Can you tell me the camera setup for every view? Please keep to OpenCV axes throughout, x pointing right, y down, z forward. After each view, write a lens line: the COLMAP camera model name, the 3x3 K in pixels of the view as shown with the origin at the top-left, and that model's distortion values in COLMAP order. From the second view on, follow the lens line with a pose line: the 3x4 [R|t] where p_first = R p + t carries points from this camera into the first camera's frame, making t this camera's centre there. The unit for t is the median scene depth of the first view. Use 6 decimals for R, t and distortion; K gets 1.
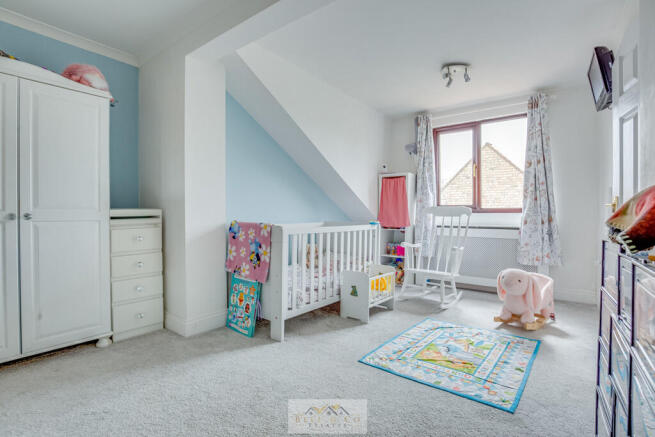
lens RADIAL K [[311.1, 0, 324.3], [0, 311.1, 215.1], [0, 0, 1]] dist [-0.028550, -0.000473]
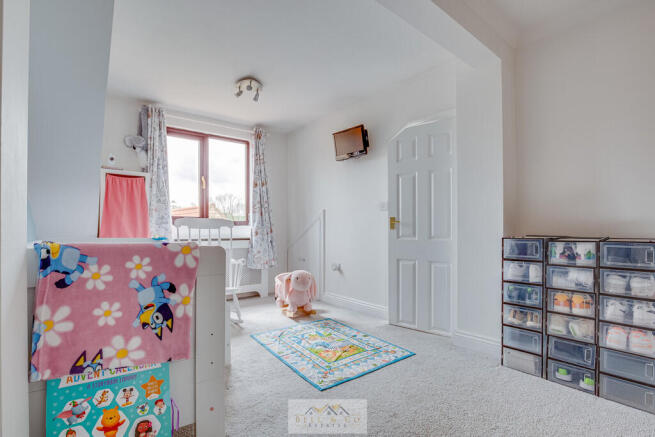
lens RADIAL K [[306.7, 0, 326.2], [0, 306.7, 224.7], [0, 0, 1]] dist [-0.020823, 0.002101]
pose [[0.258526, 0.008730, 0.965965, -0.591625], [0.000284, 0.999958, -0.009113, 0.000702], [-0.966004, 0.002630, 0.258513, 0.605805]]
